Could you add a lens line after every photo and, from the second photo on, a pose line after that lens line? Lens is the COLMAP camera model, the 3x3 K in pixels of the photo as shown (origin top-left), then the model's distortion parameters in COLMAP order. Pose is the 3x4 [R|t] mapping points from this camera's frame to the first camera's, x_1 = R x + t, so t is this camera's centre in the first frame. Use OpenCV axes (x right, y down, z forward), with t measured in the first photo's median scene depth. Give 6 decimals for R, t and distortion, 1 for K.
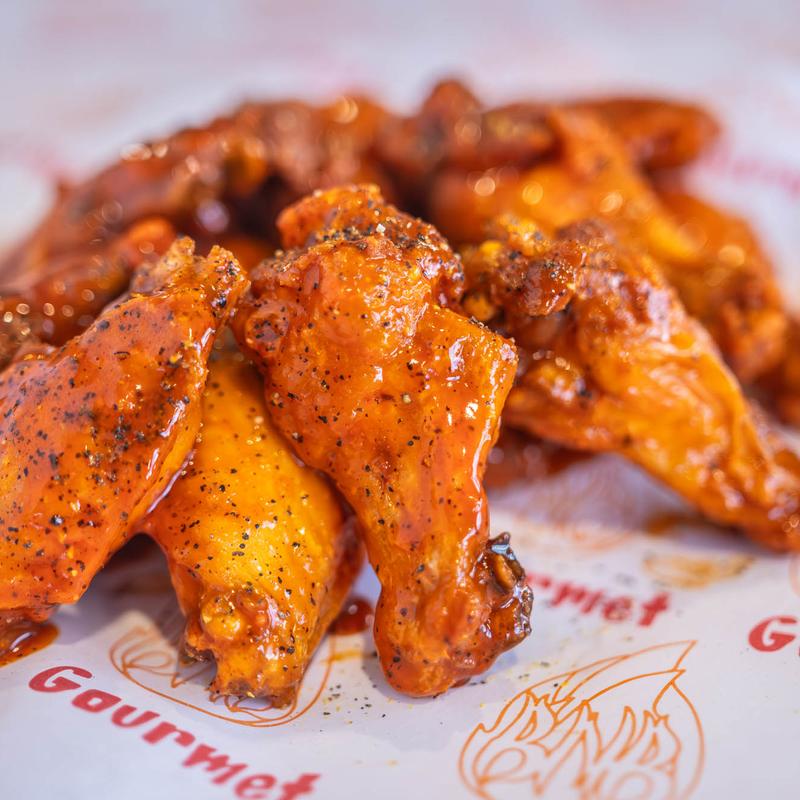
lens RADIAL K [[1786.1, 0, 400.0], [0, 1786.1, 400.0], [0, 0, 1]] dist [0.029237, 0.150234]
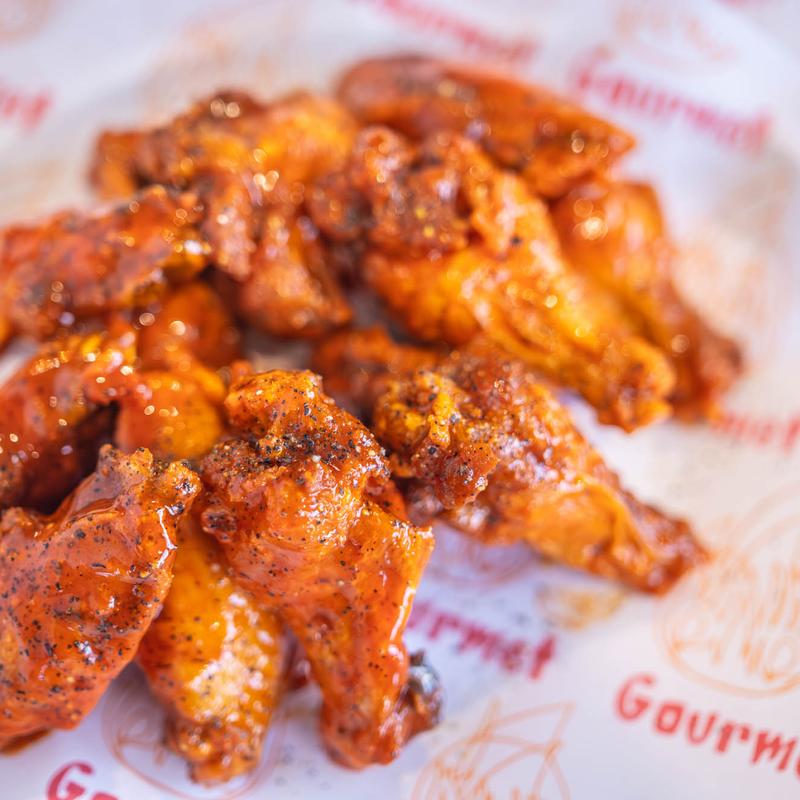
lens RADIAL K [[1786.1, 0, 400.0], [0, 1786.1, 400.0], [0, 0, 1]] dist [0.029237, 0.150234]
pose [[0.999152, -0.015711, 0.038061, -0.000288], [-0.005164, 0.869230, 0.494381, -0.695890], [-0.040851, -0.494159, 0.868411, 0.021985]]
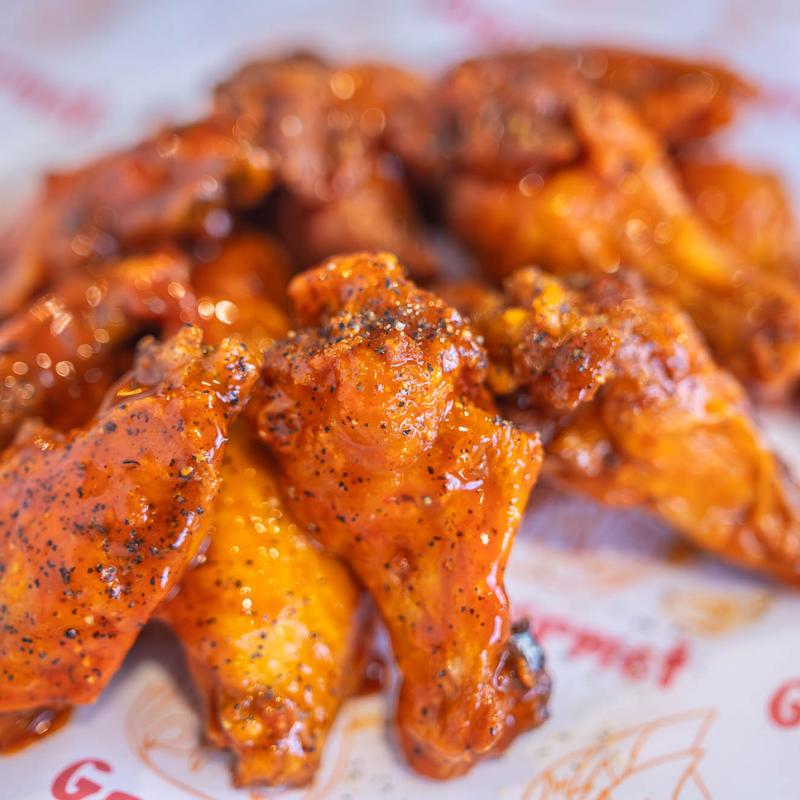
lens RADIAL K [[1786.1, 0, 400.0], [0, 1786.1, 400.0], [0, 0, 1]] dist [0.029237, 0.150234]
pose [[0.999951, -0.004019, 0.009099, -0.019692], [0.001740, 0.971303, 0.237839, -0.282770], [-0.009794, -0.237812, 0.971262, 0.074842]]
